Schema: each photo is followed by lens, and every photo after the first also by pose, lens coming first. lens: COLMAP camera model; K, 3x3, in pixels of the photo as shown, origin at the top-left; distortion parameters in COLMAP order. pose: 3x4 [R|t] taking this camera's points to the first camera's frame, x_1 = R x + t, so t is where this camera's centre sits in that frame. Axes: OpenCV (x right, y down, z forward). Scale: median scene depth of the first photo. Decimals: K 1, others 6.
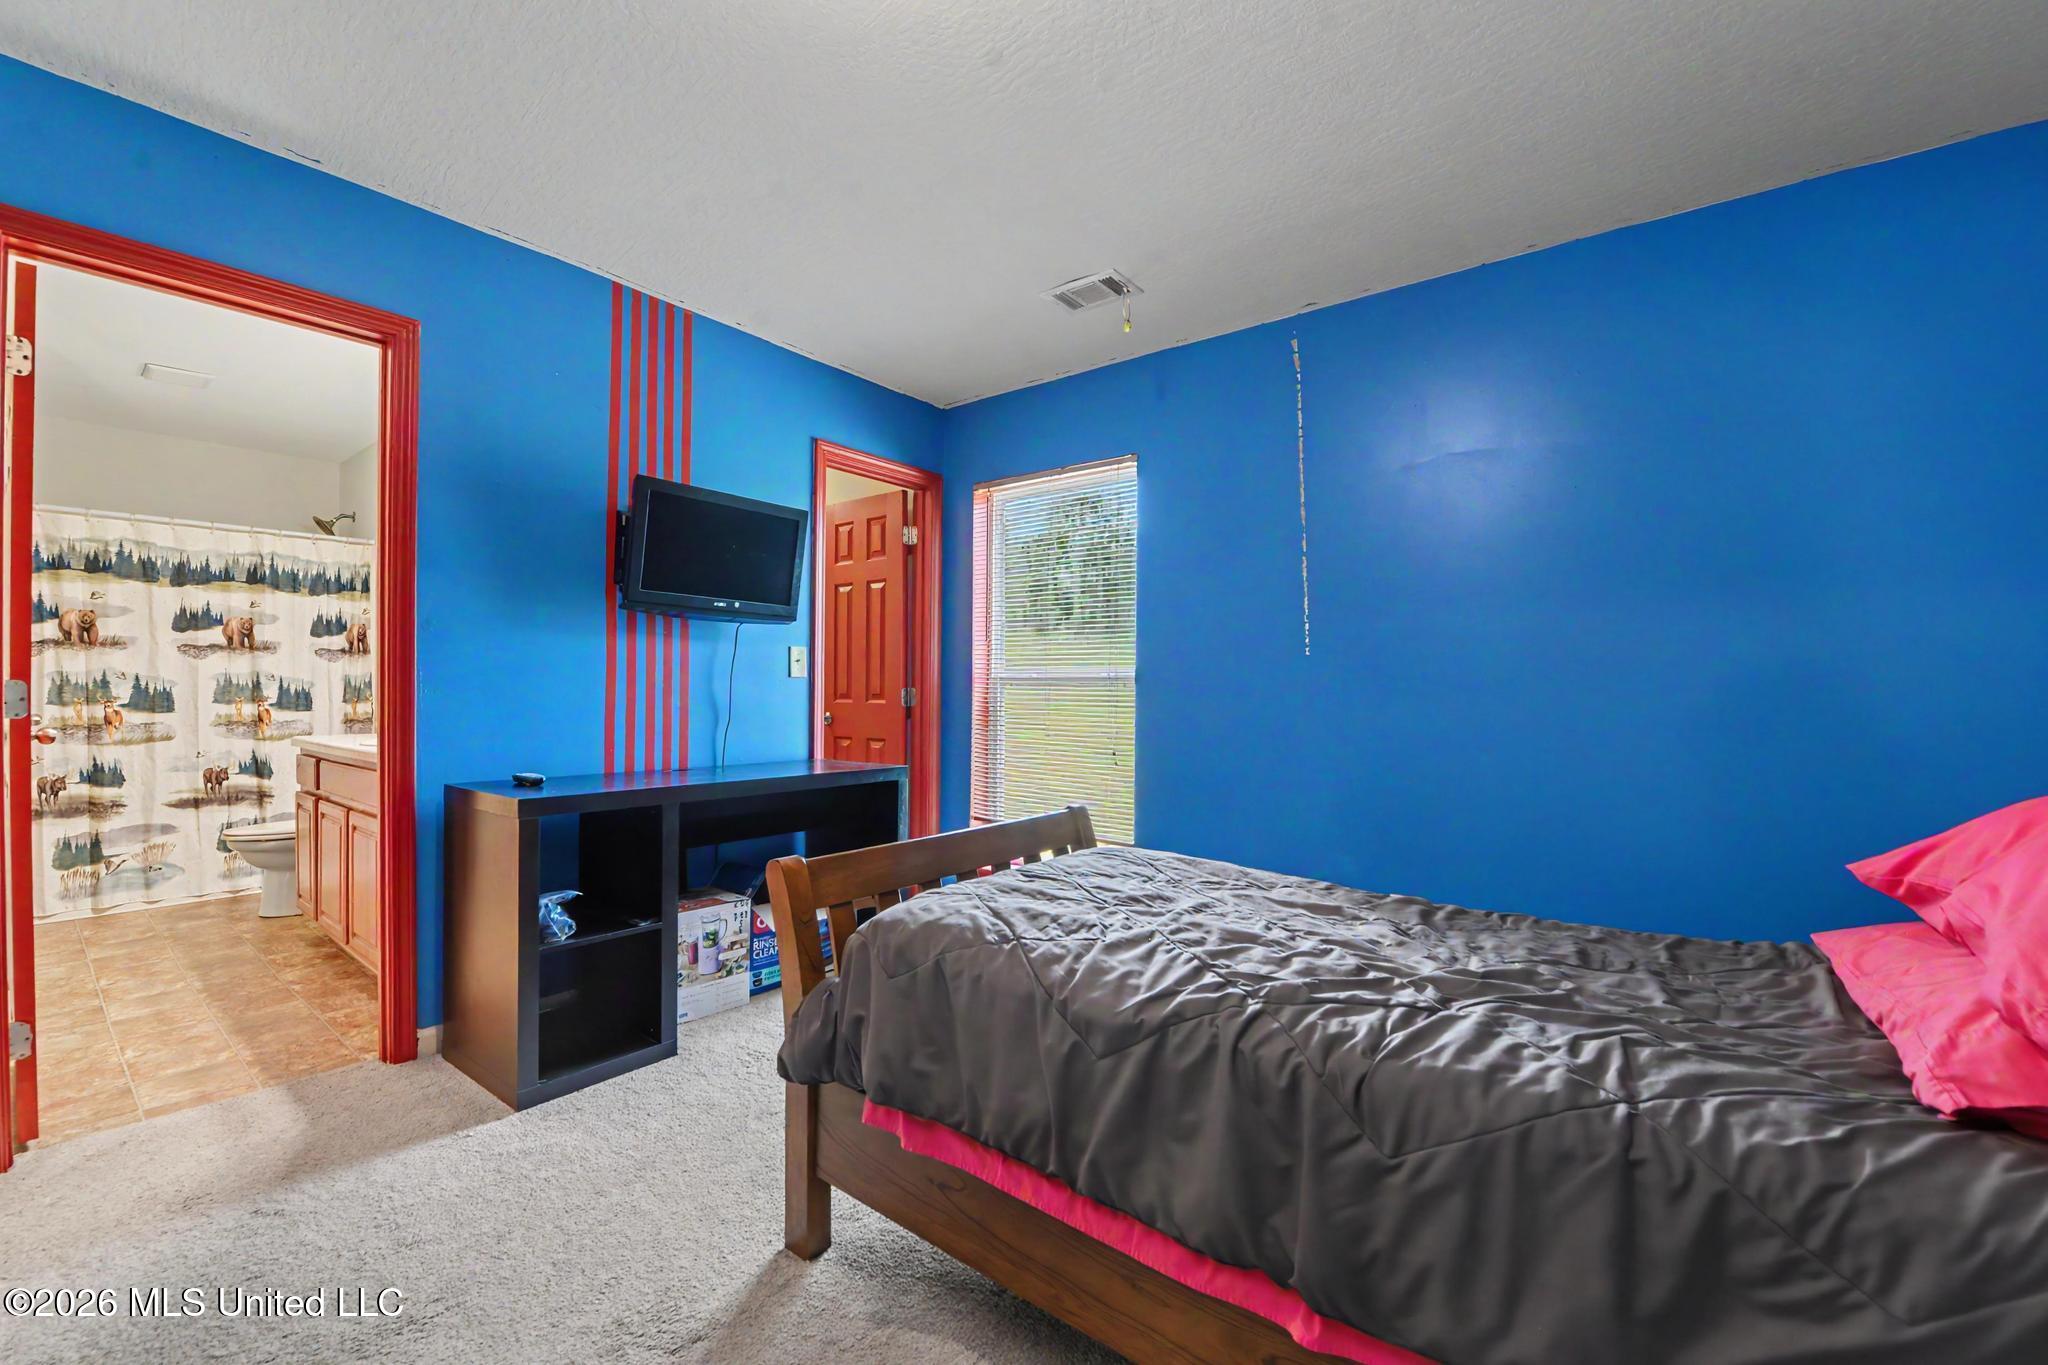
lens RADIAL K [[830.7, 0, 1012.3], [0, 830.7, 699.2], [0, 0, 1]] dist [-0.019015, -0.000516]
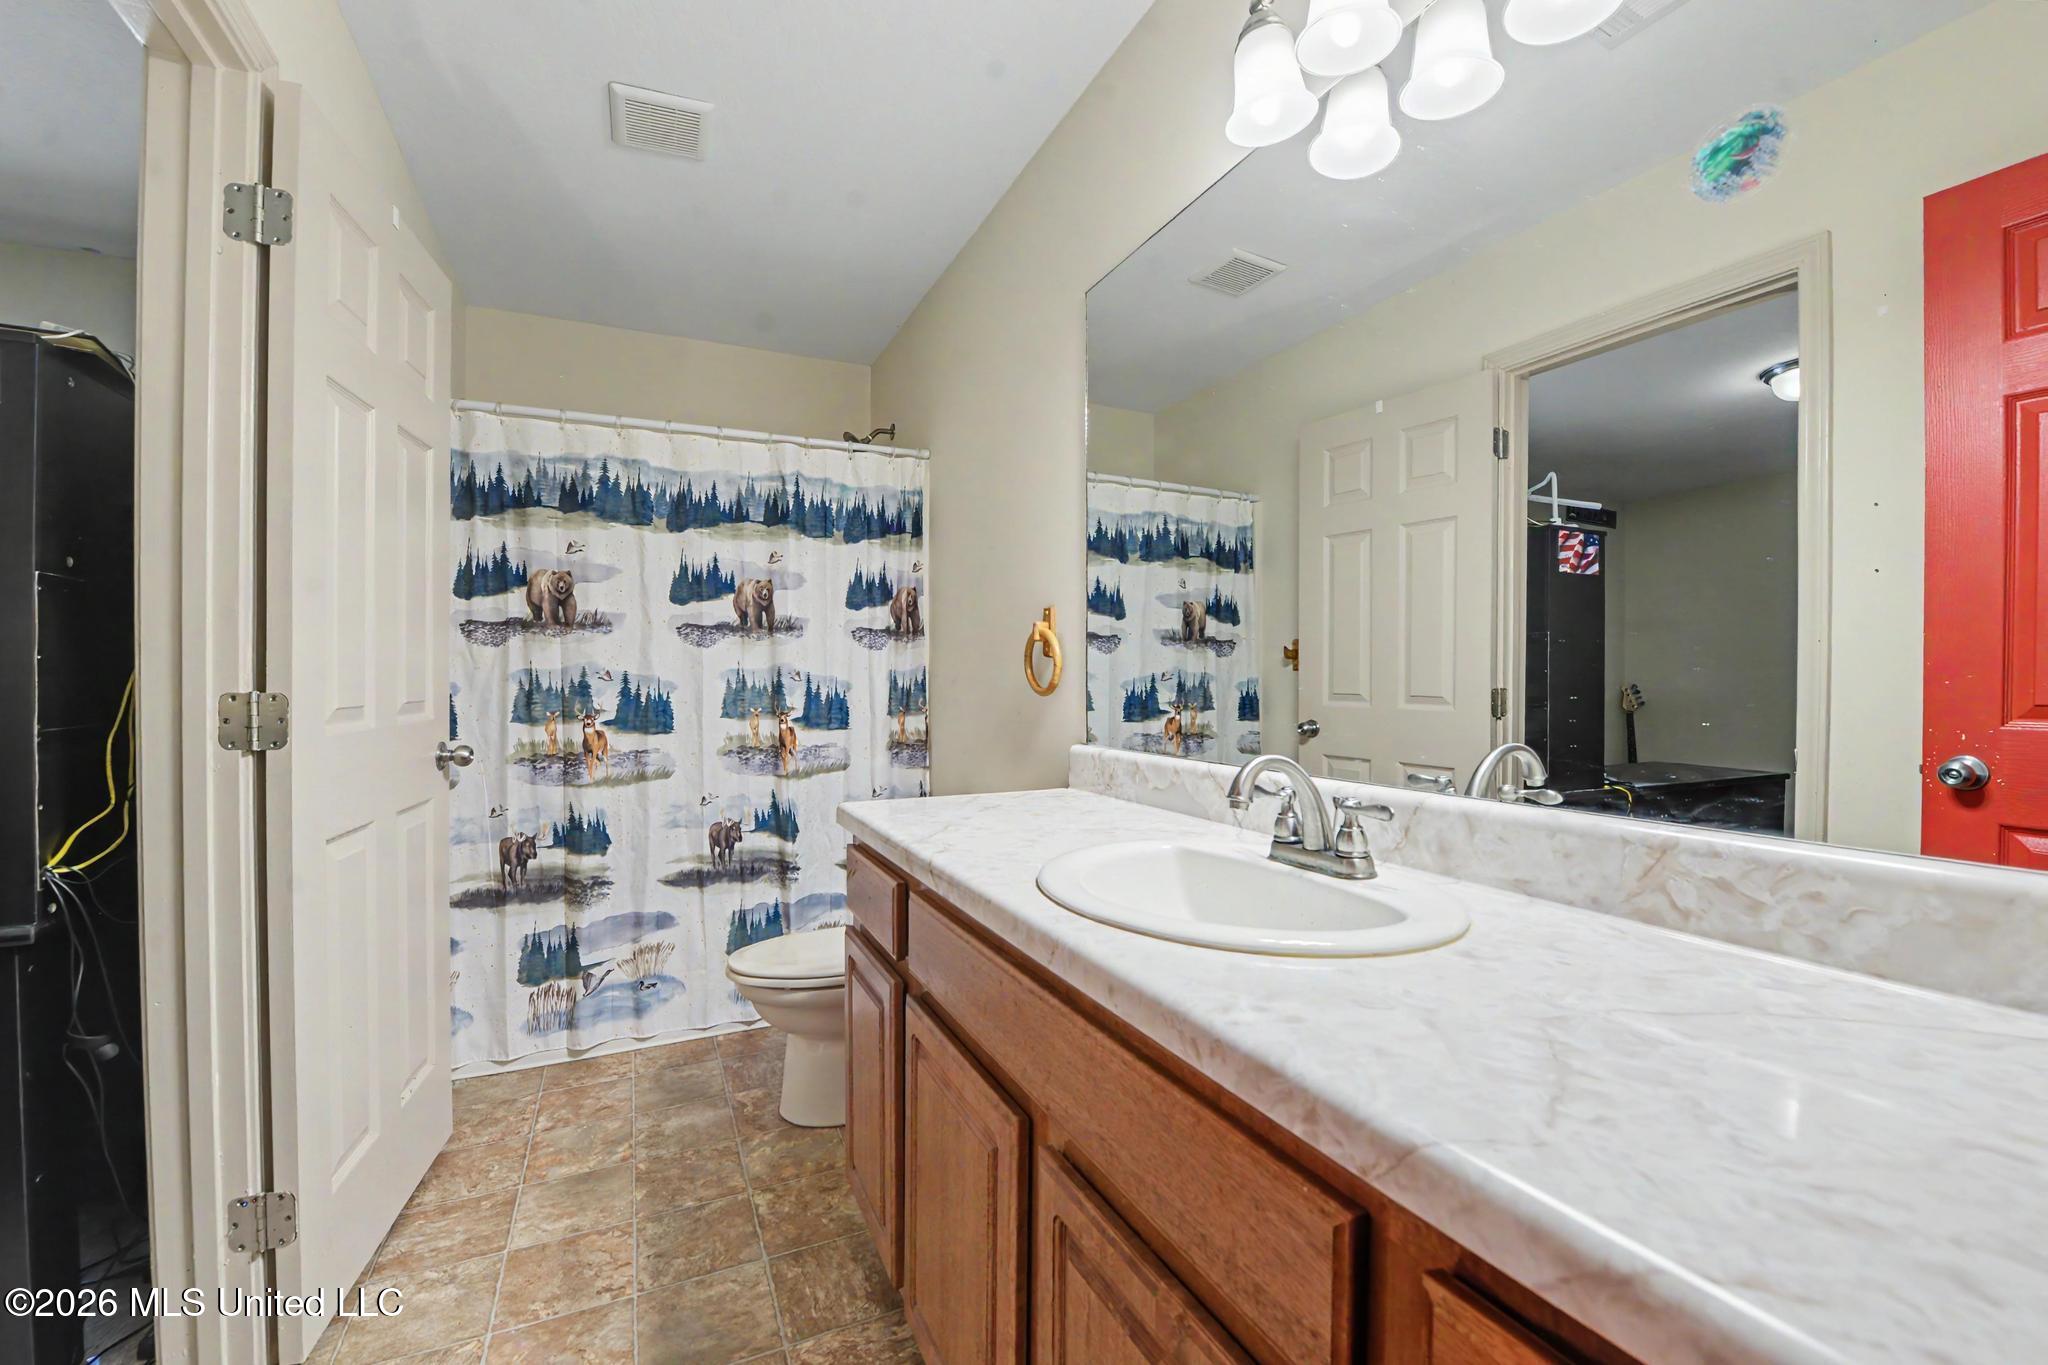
lens RADIAL K [[830.7, 0, 1026.8], [0, 830.7, 681.1], [0, 0, 1]] dist [-0.019015, -0.000516]
pose [[0.896577, -0.015702, -0.442609, -0.499458], [0.006915, 0.999746, -0.021459, -0.008057], [0.442833, 0.016179, 0.896458, 0.544258]]
